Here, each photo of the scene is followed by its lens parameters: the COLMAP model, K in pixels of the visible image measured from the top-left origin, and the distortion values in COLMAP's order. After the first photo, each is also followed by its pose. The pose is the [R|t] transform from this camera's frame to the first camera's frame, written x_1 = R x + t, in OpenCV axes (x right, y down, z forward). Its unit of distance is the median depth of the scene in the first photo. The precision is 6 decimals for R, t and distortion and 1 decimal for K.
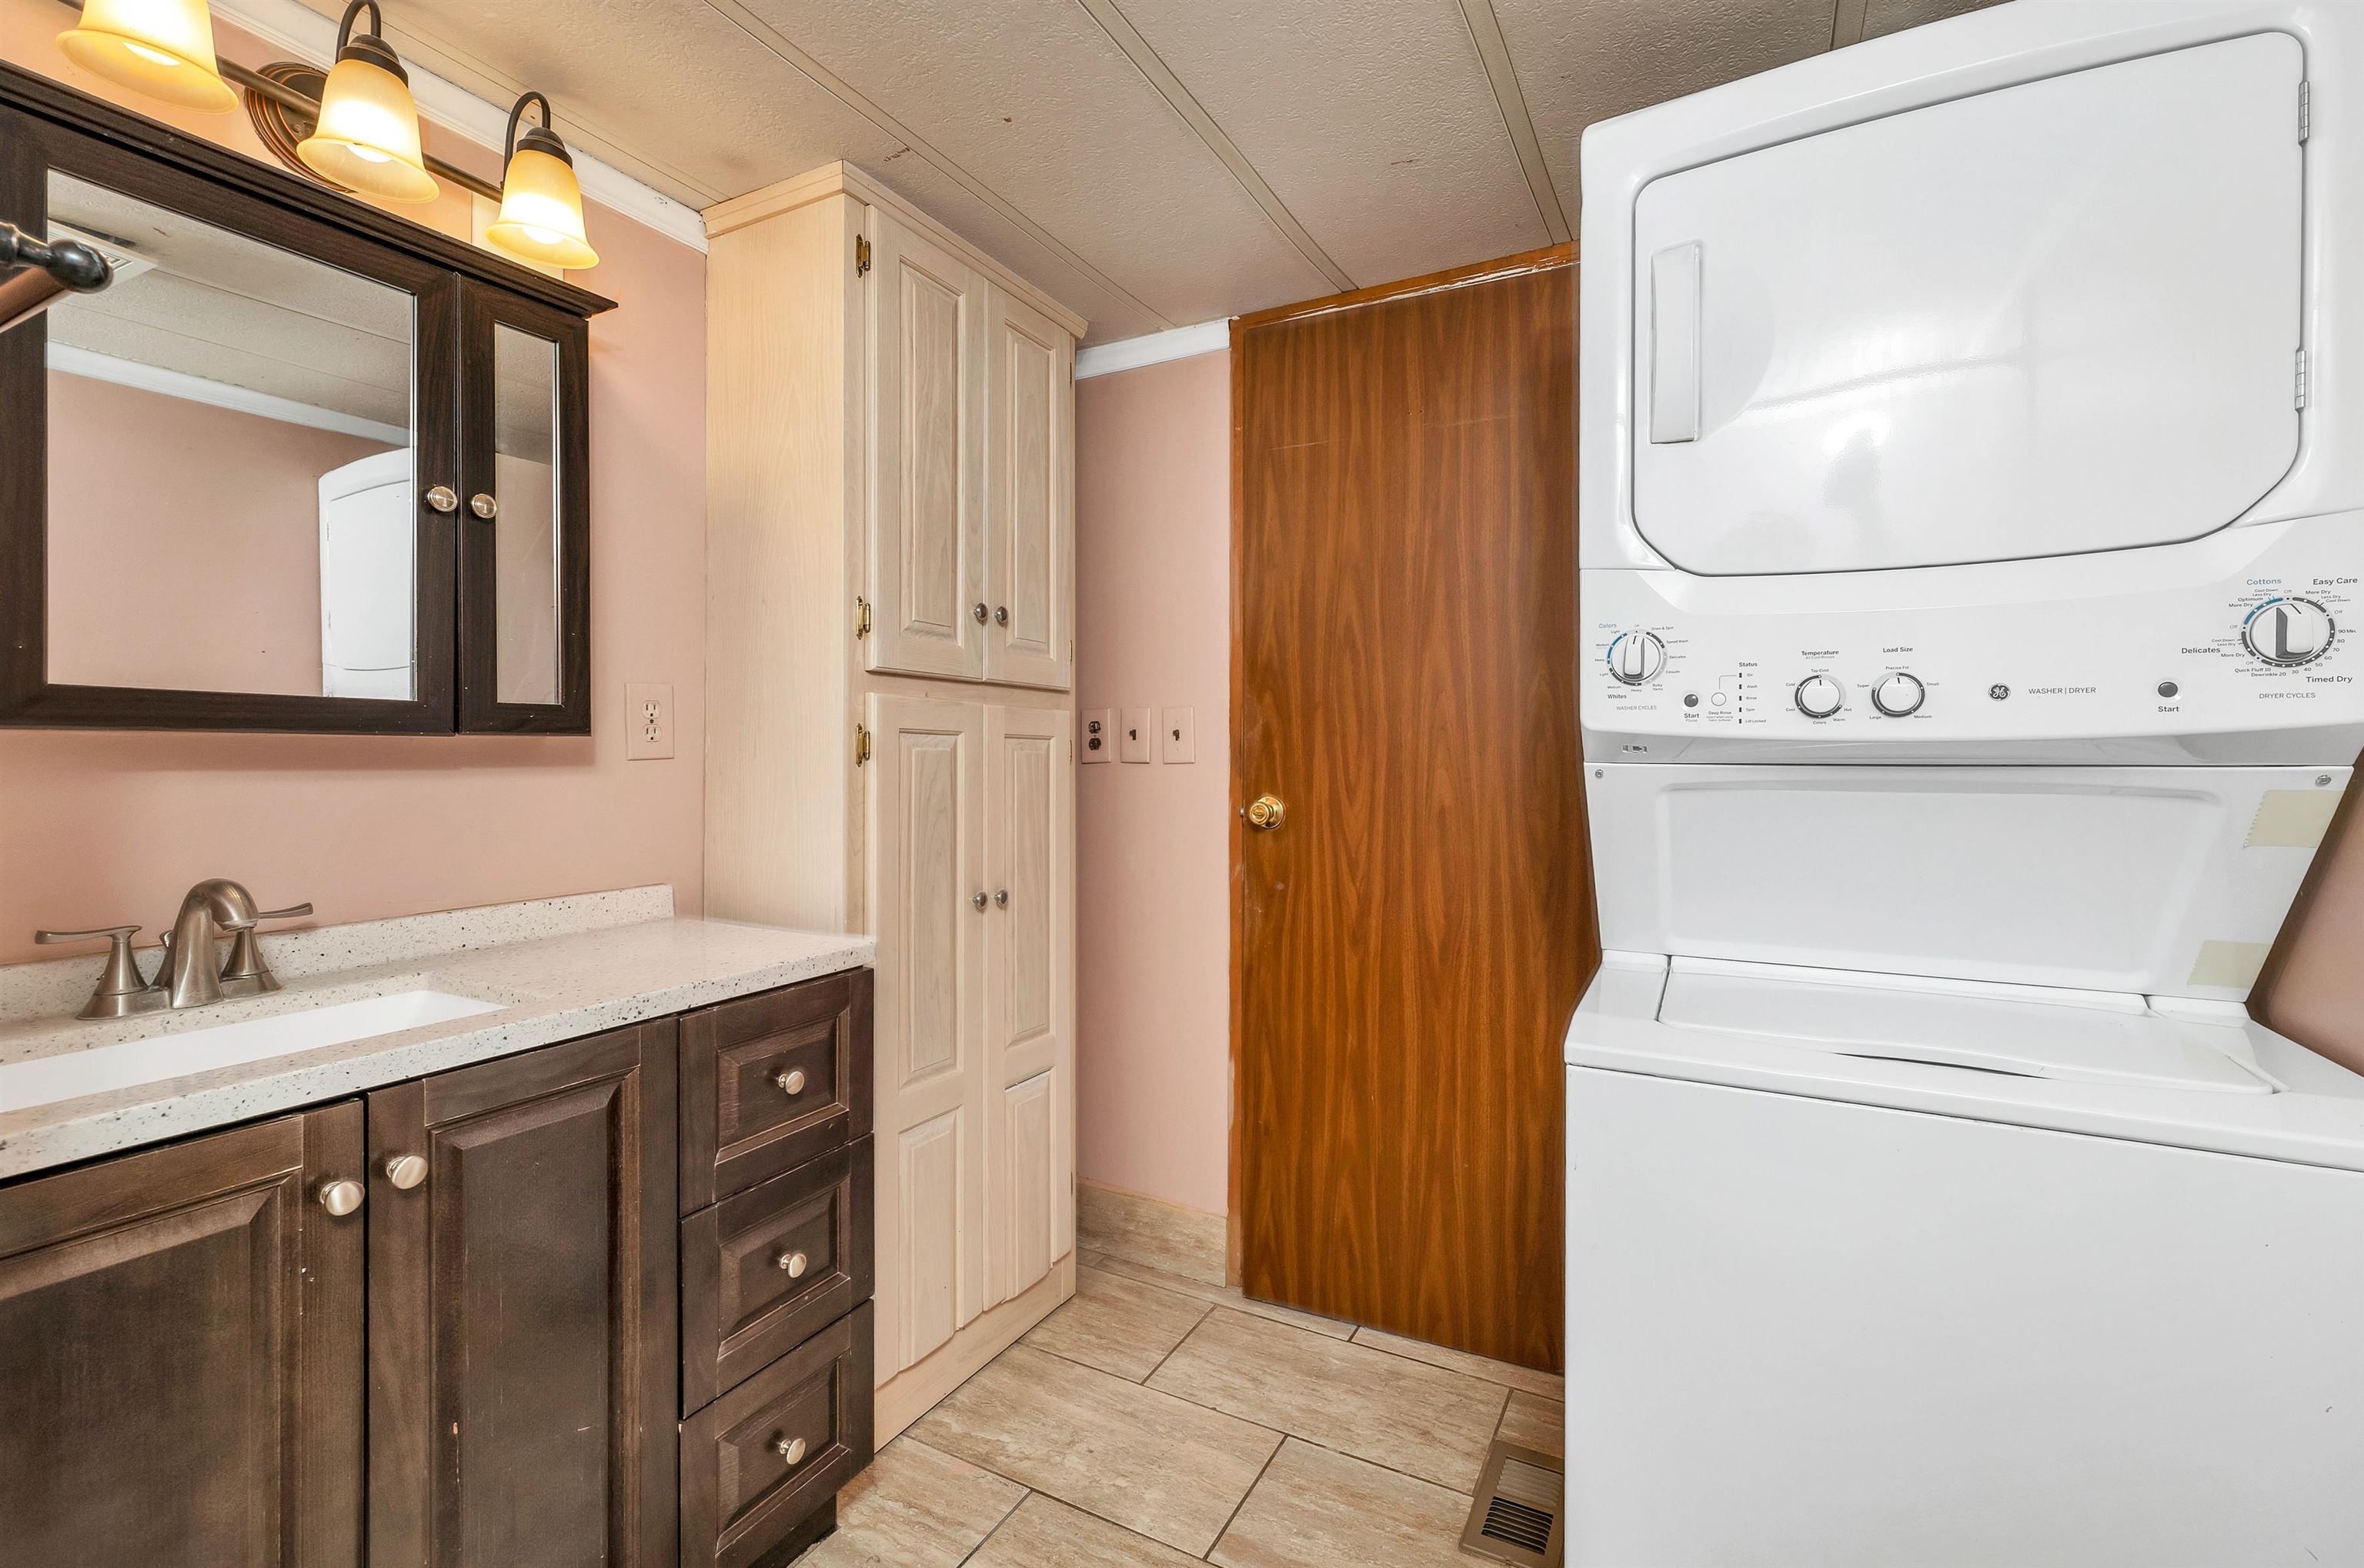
lens RADIAL K [[1022.2, 0, 1198.5], [0, 1022.2, 800.8], [0, 0, 1]] dist [-0.011526, 0.000324]
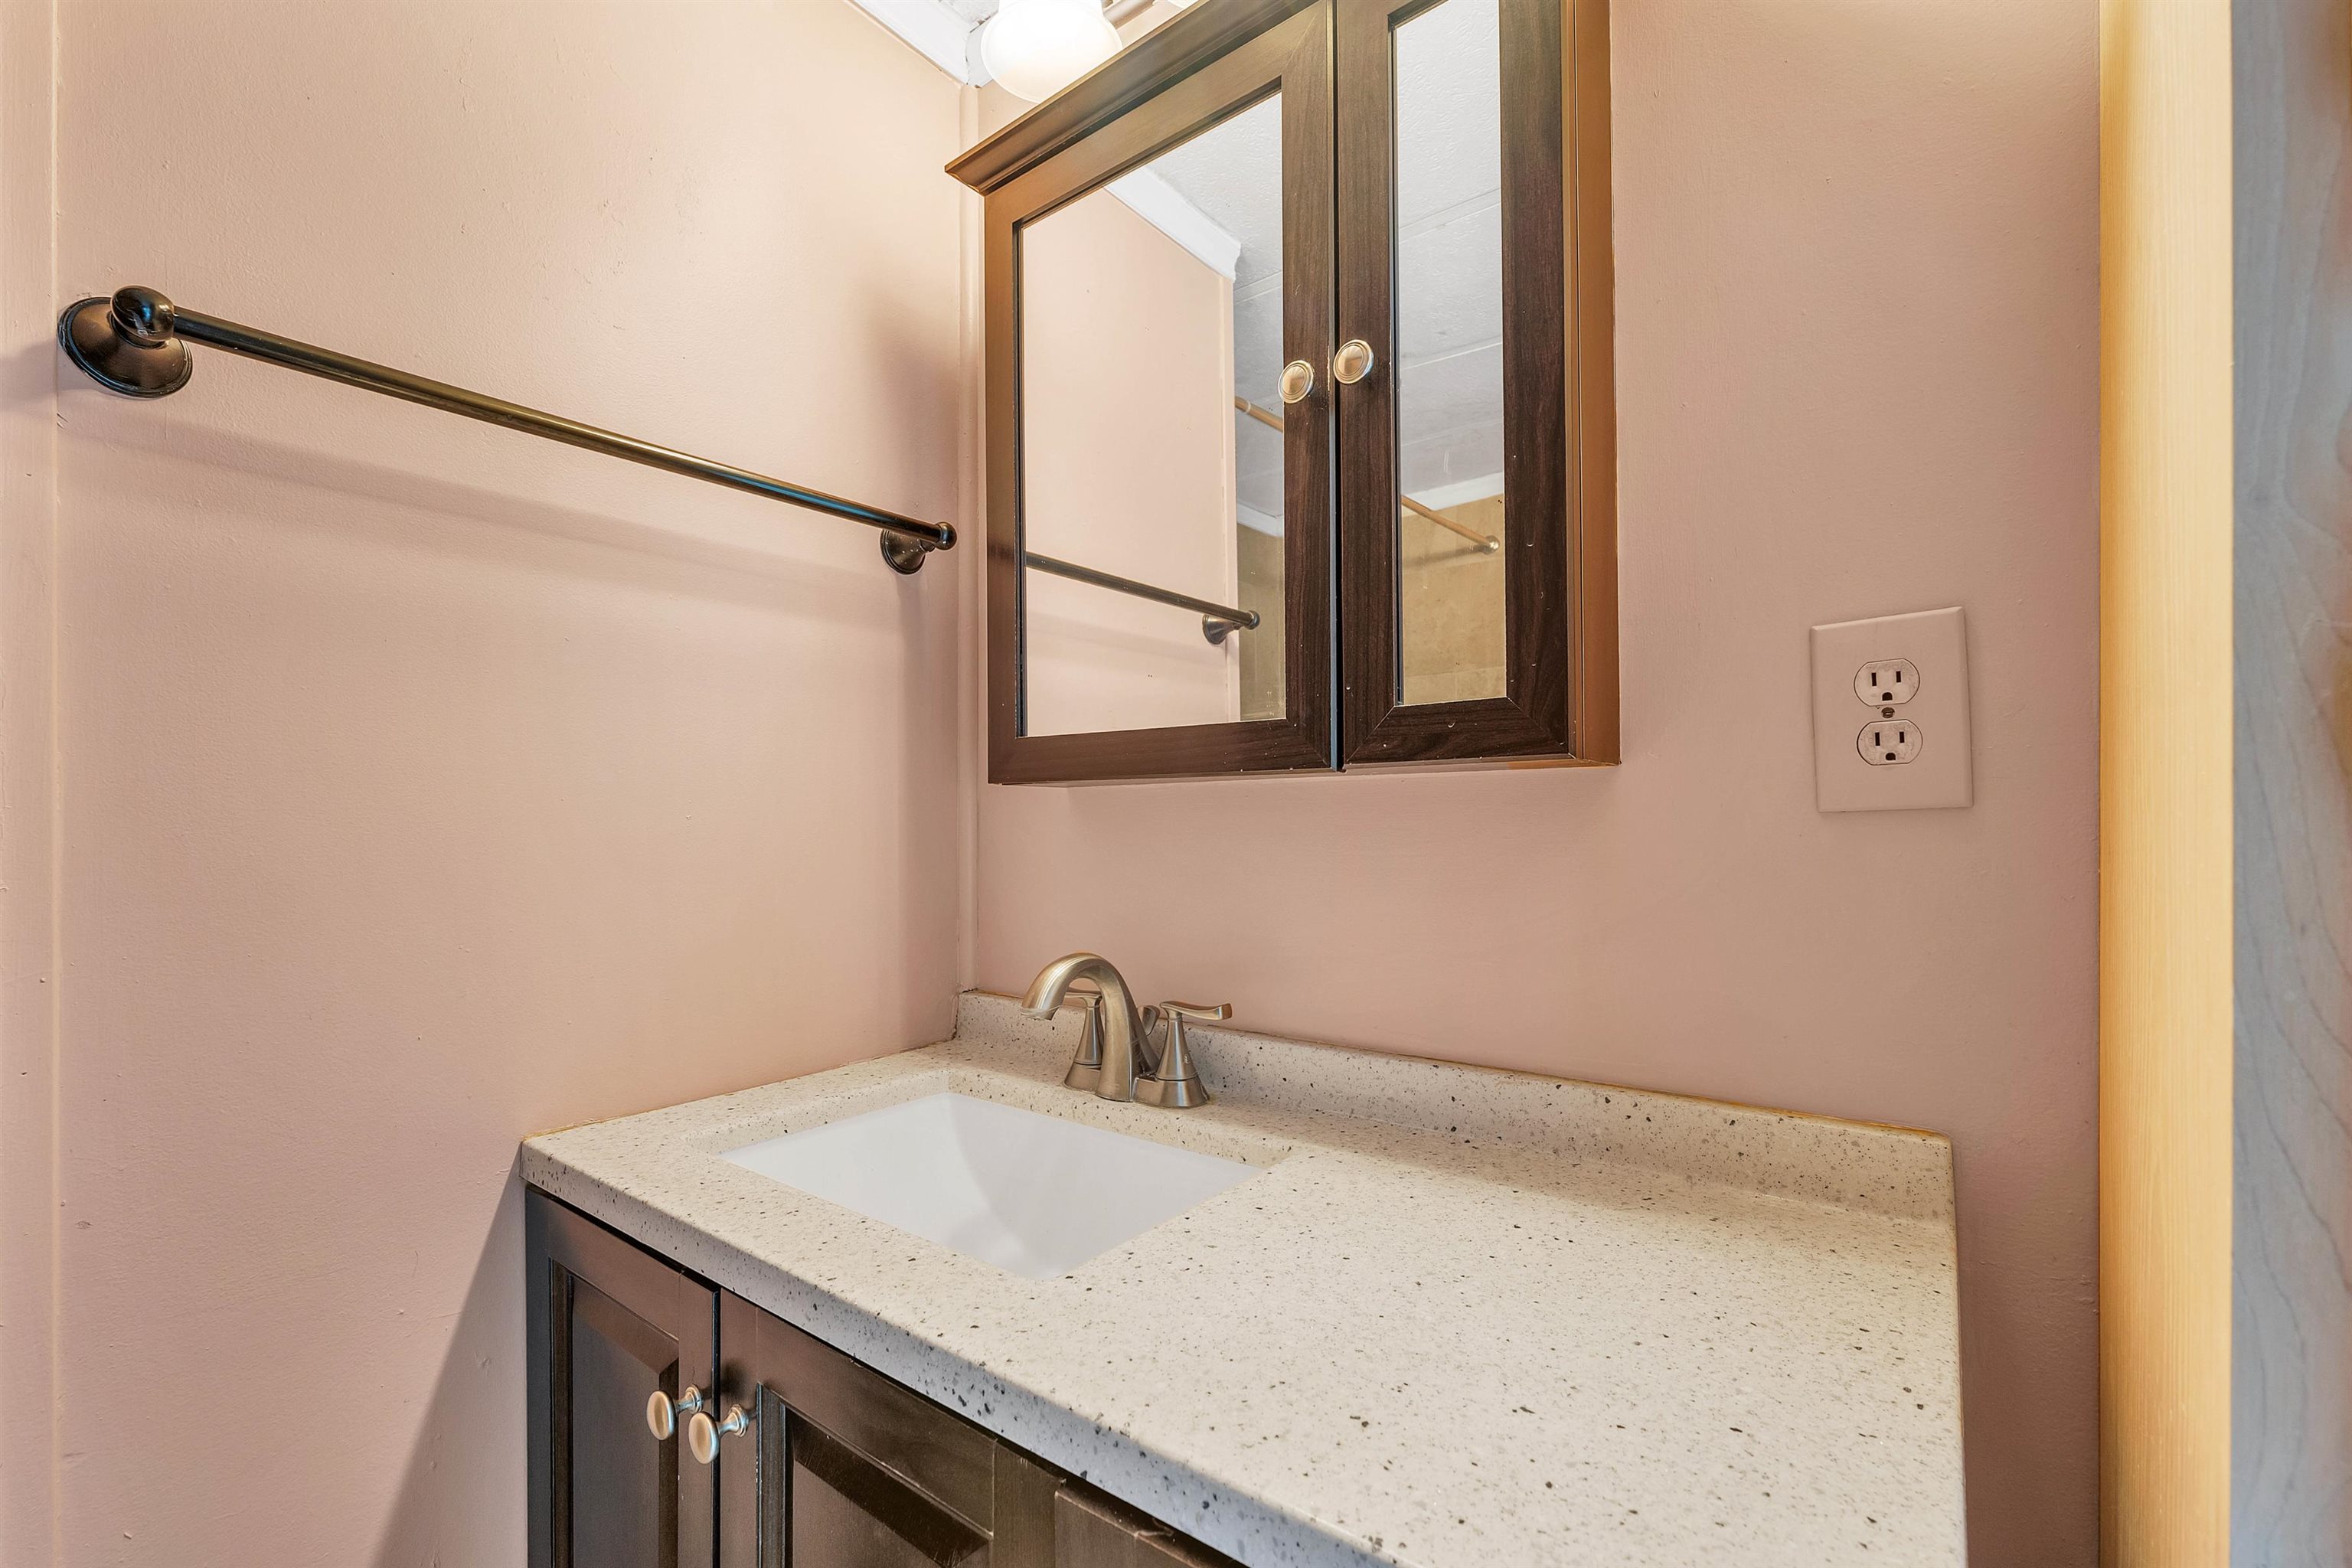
lens RADIAL K [[1017.1, 0, 1192.4], [0, 1017.1, 800.7], [0, 0, 1]] dist [-0.011526, 0.000324]
pose [[-0.174302, -0.006668, -0.984670, -0.121007], [-0.037100, 0.999312, -0.000200, -0.039996], [0.983993, 0.036496, -0.174429, 0.949165]]
